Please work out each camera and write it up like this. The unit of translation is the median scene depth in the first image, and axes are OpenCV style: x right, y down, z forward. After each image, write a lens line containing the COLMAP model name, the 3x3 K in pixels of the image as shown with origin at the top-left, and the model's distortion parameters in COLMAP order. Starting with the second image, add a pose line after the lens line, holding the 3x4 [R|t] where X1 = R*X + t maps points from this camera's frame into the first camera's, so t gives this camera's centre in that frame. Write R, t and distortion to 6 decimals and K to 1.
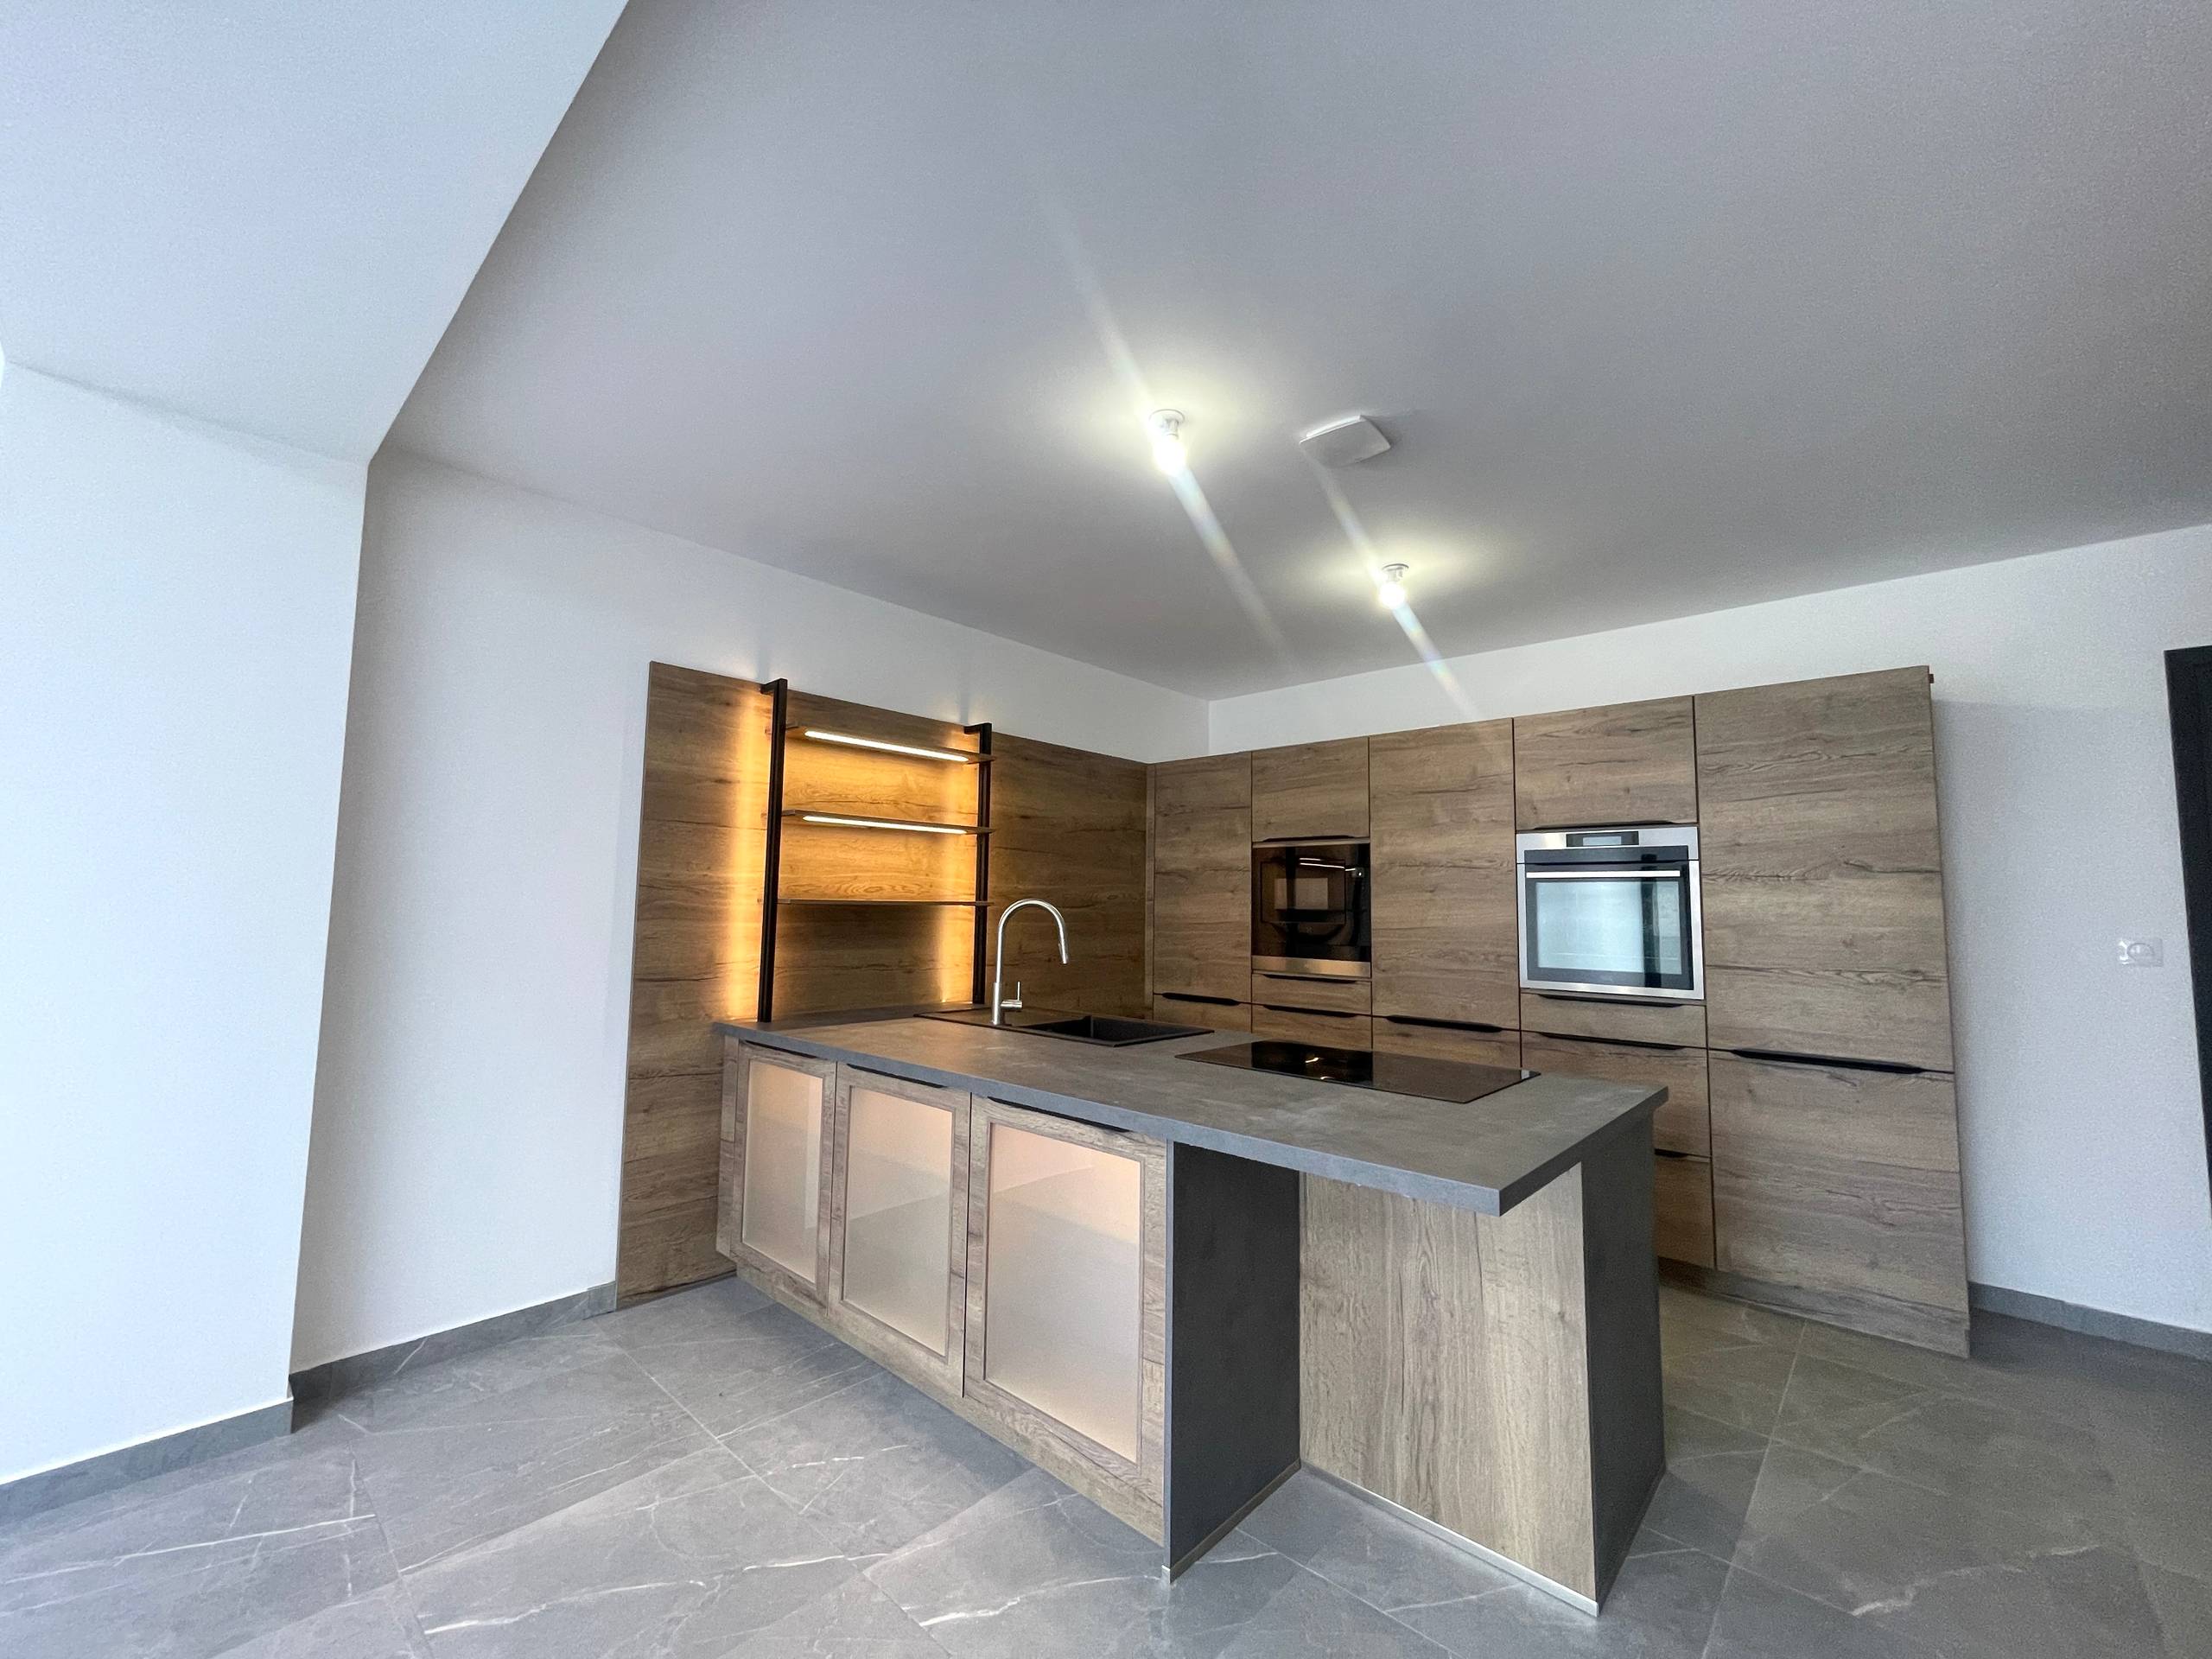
lens RADIAL K [[892.0, 0, 1097.8], [0, 892.0, 838.3], [0, 0, 1]] dist [-0.000342, 0.000022]
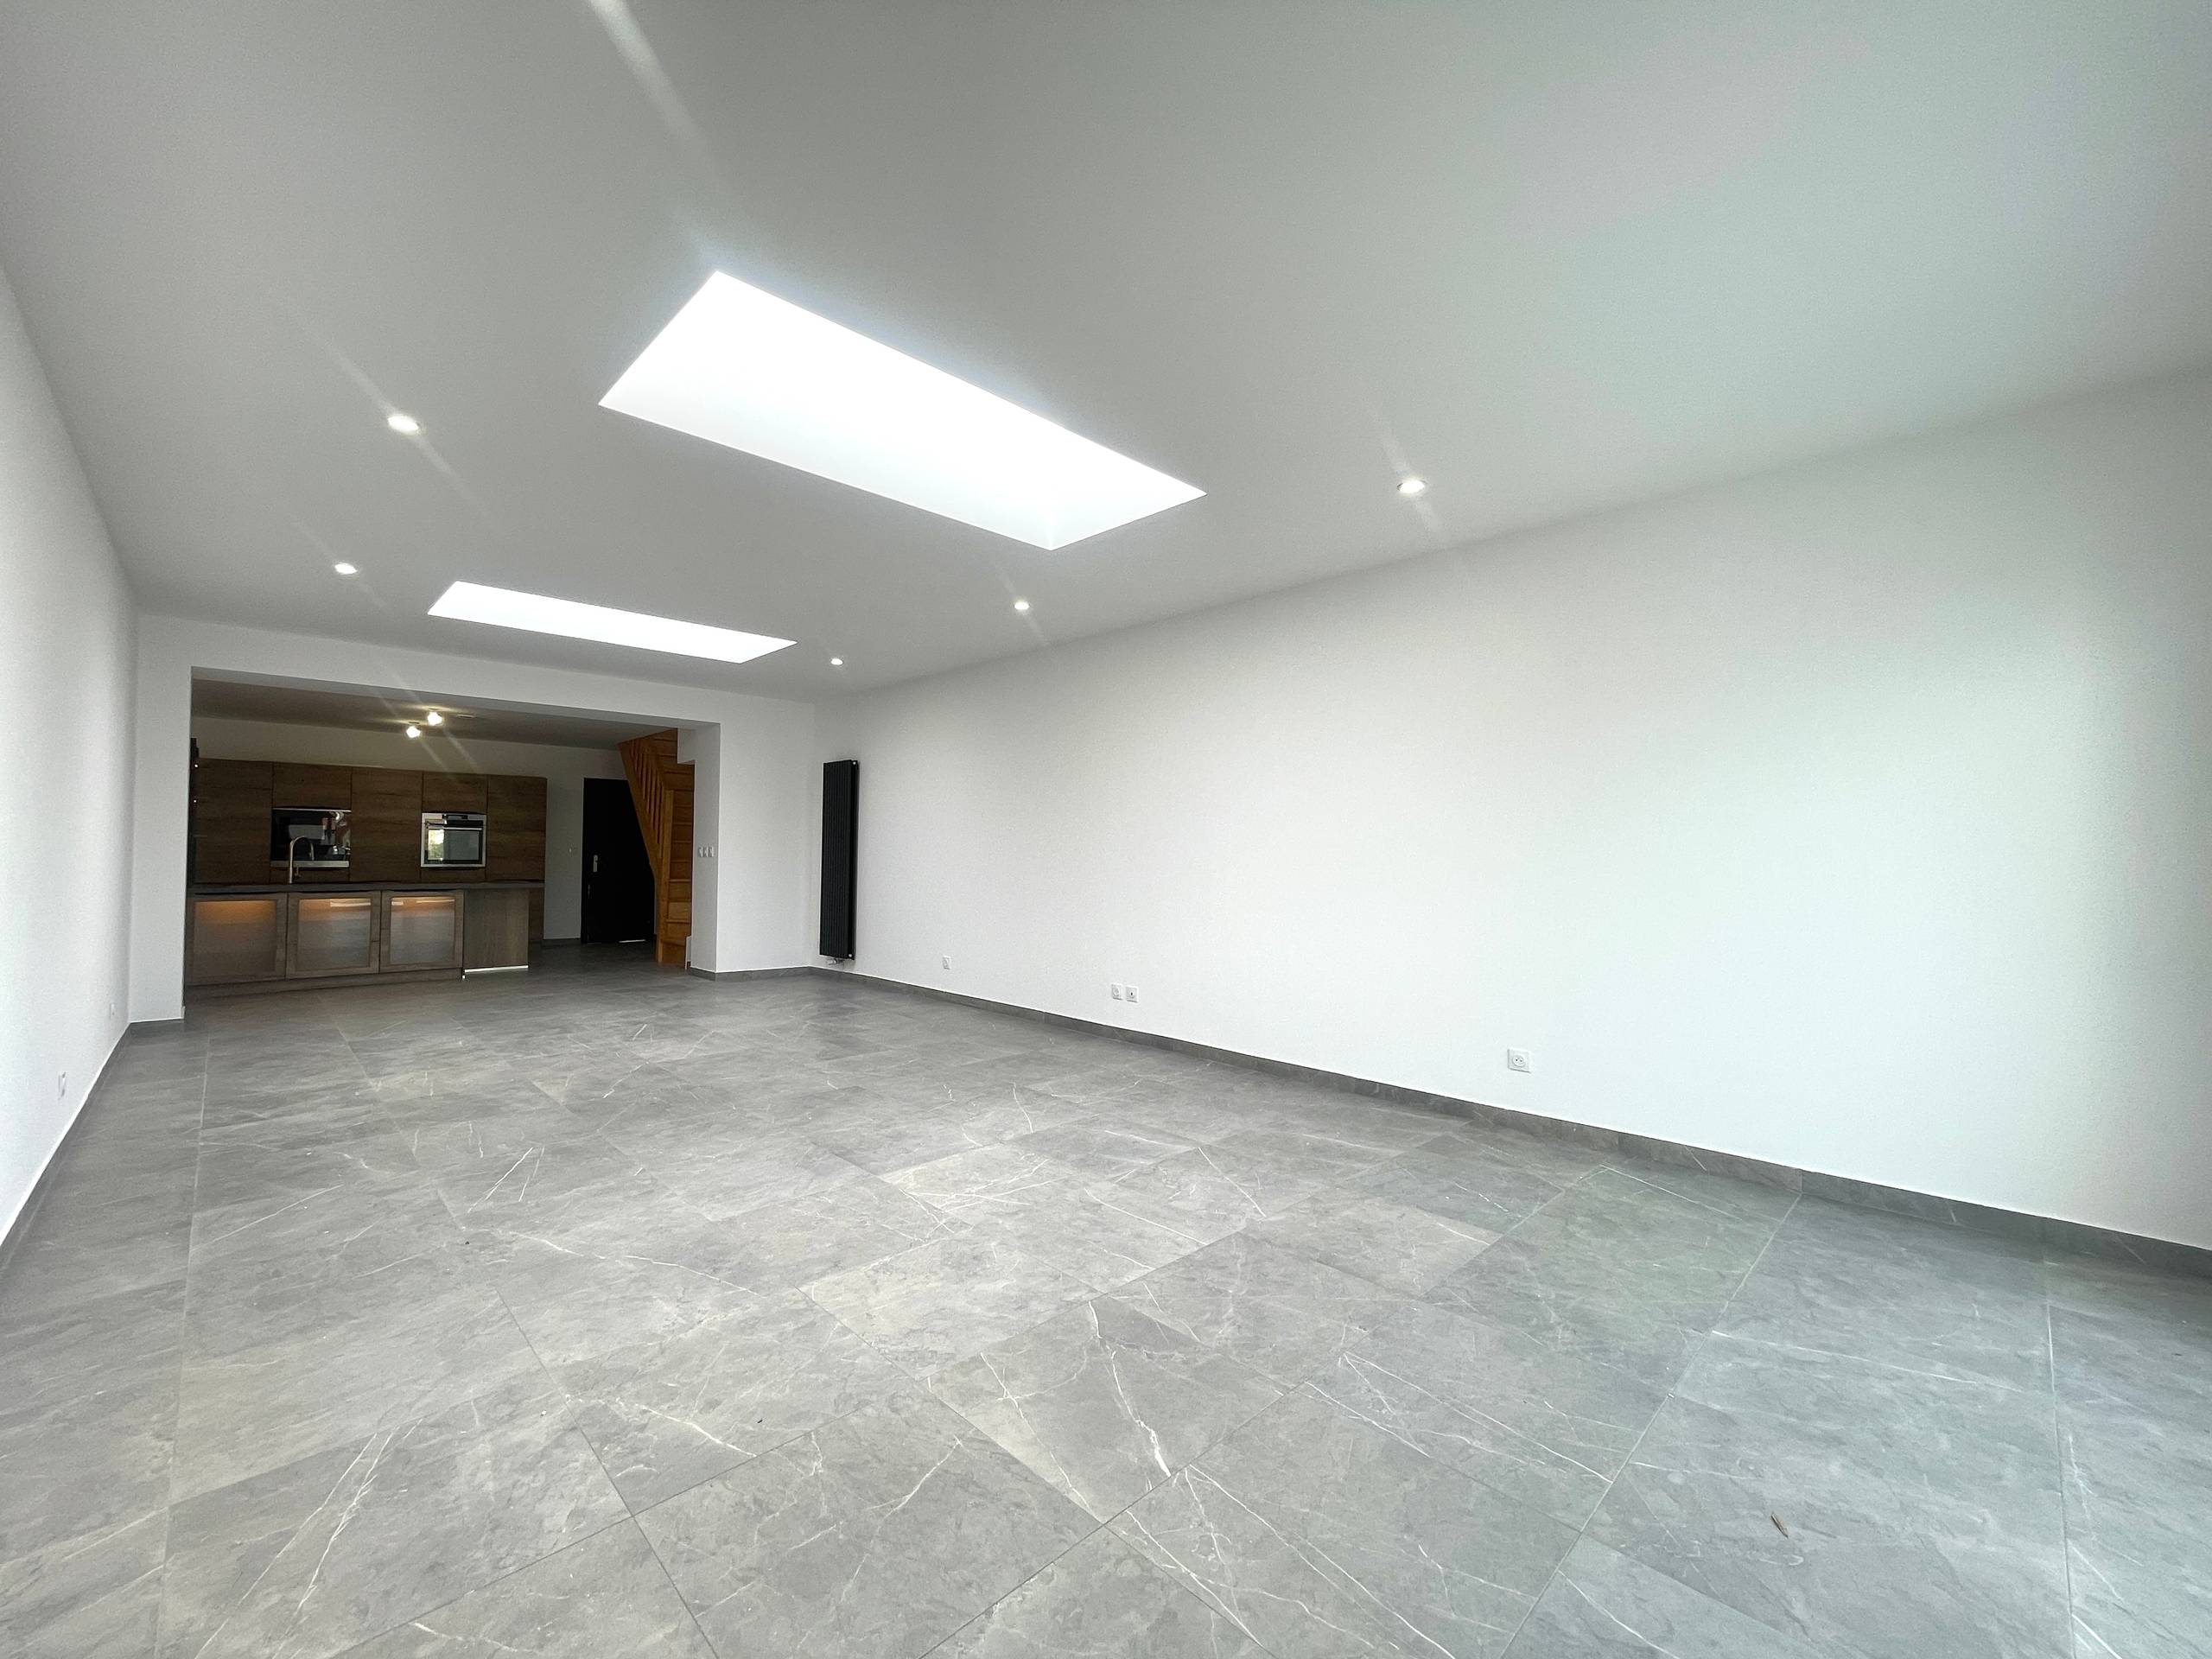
lens RADIAL K [[892.0, 0, 1097.8], [0, 892.0, 838.3], [0, 0, 1]] dist [-0.000342, 0.000022]
pose [[0.049118, 0.004318, 0.998784, -2.421829], [-0.086569, 0.996246, -0.000050, -0.117889], [-0.995034, -0.086461, 0.049307, -1.370712]]
